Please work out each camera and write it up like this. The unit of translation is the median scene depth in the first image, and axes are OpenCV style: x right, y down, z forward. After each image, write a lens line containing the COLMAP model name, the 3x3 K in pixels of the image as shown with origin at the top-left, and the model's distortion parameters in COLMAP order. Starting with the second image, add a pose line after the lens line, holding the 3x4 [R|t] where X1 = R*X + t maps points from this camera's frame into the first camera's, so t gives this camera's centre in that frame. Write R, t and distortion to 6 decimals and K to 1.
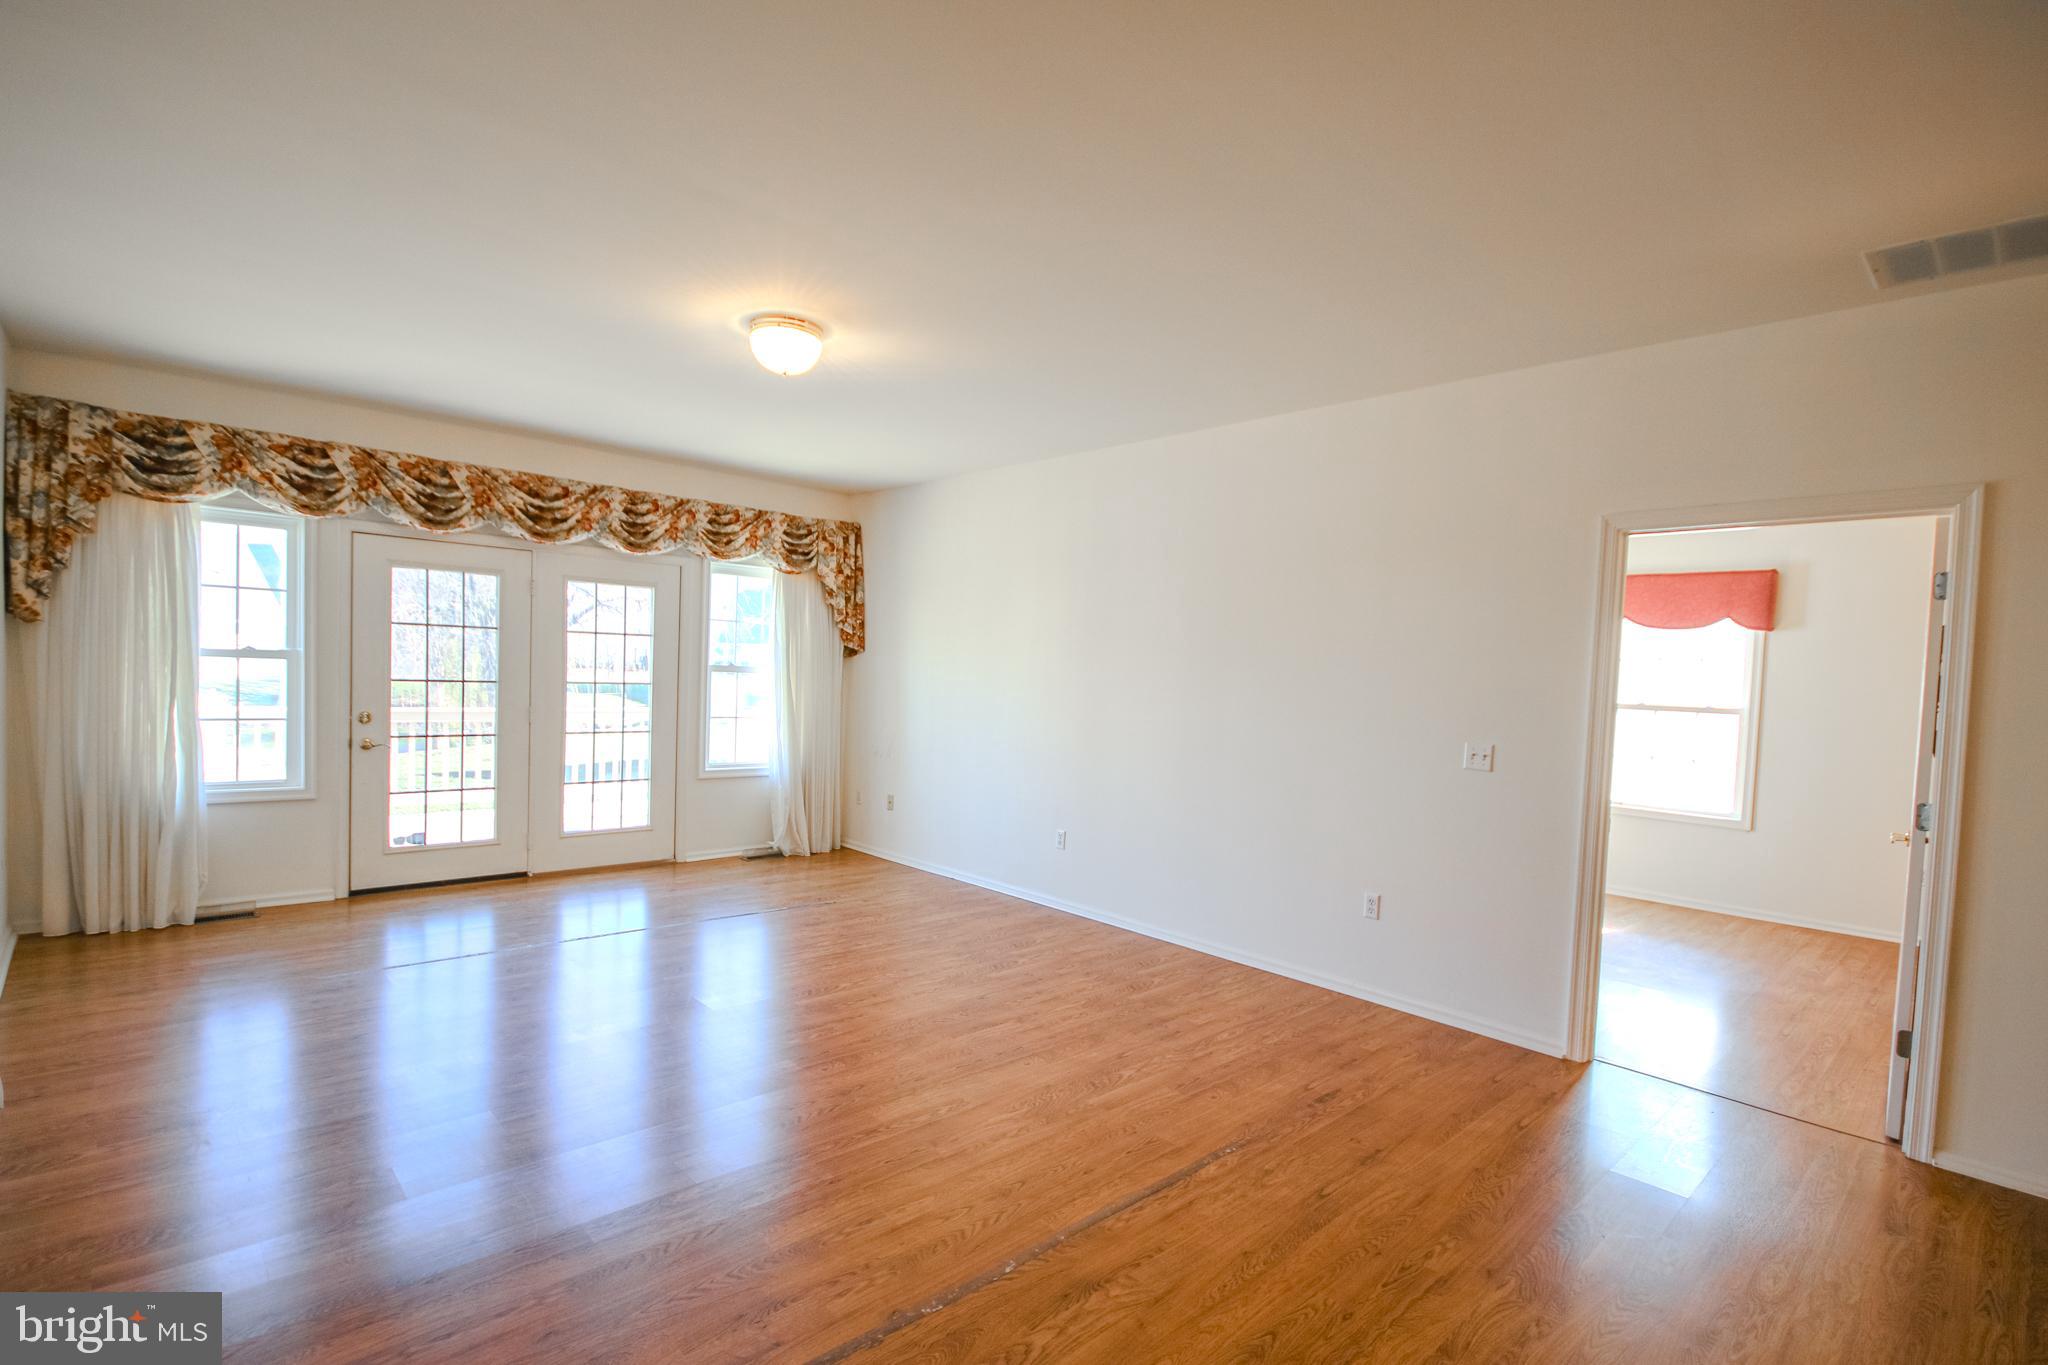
lens RADIAL K [[963.6, 0, 1027.7], [0, 963.6, 709.3], [0, 0, 1]] dist [-0.003445, -0.001665]
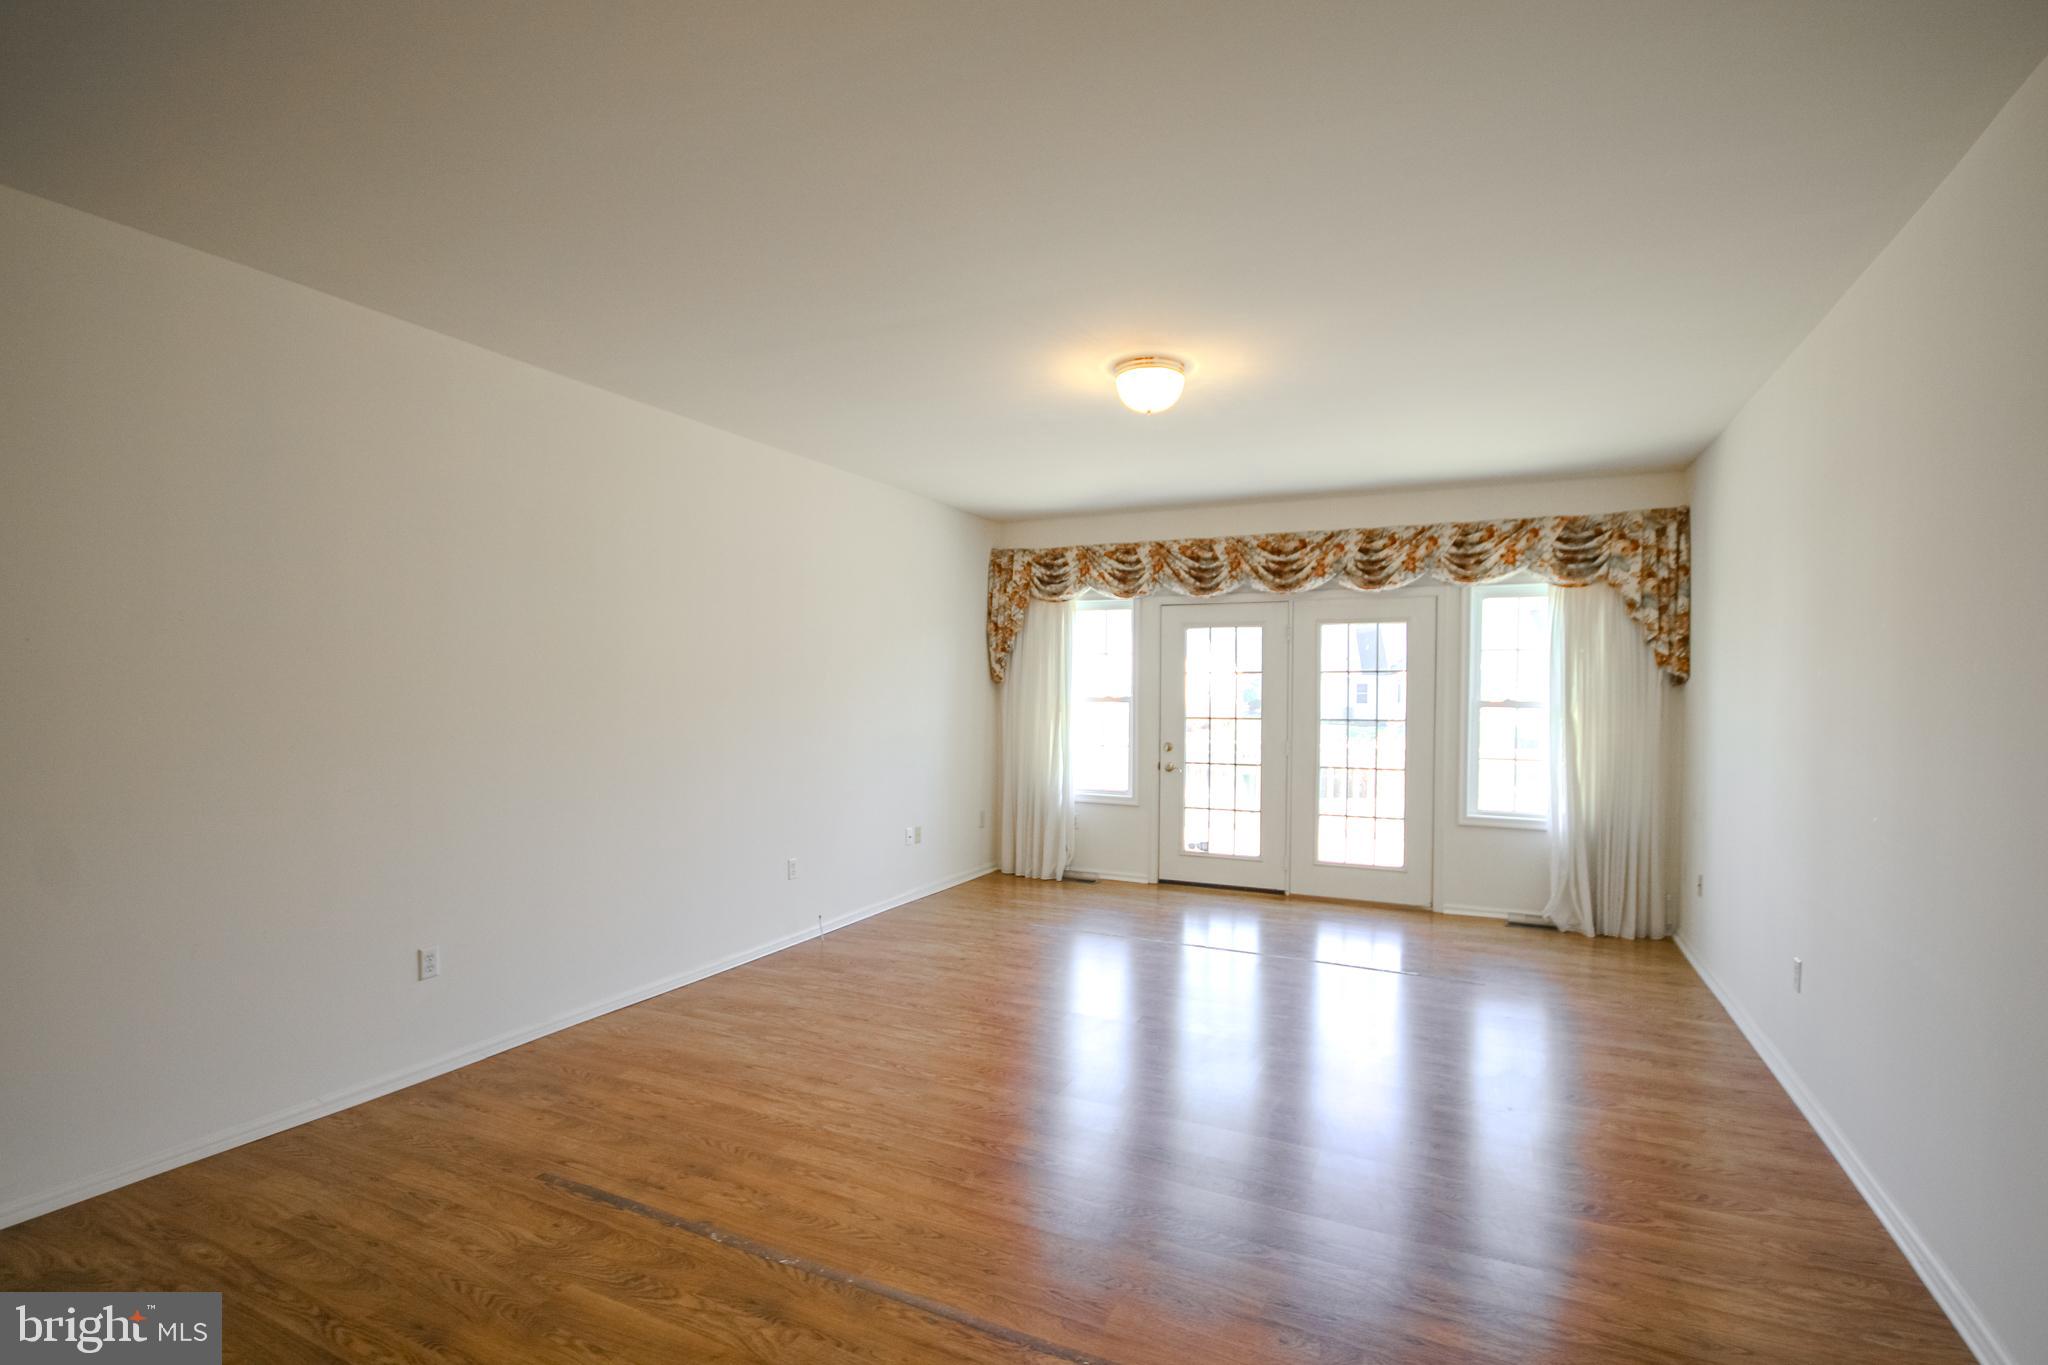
lens RADIAL K [[953.9, 0, 1029.4], [0, 953.9, 709.6], [0, 0, 1]] dist [-0.002094, -0.000342]
pose [[0.359862, -0.016205, -0.932865, 0.408091], [-0.030534, 0.999109, -0.029135, 0.001839], [0.932506, 0.038969, 0.359047, 0.330985]]
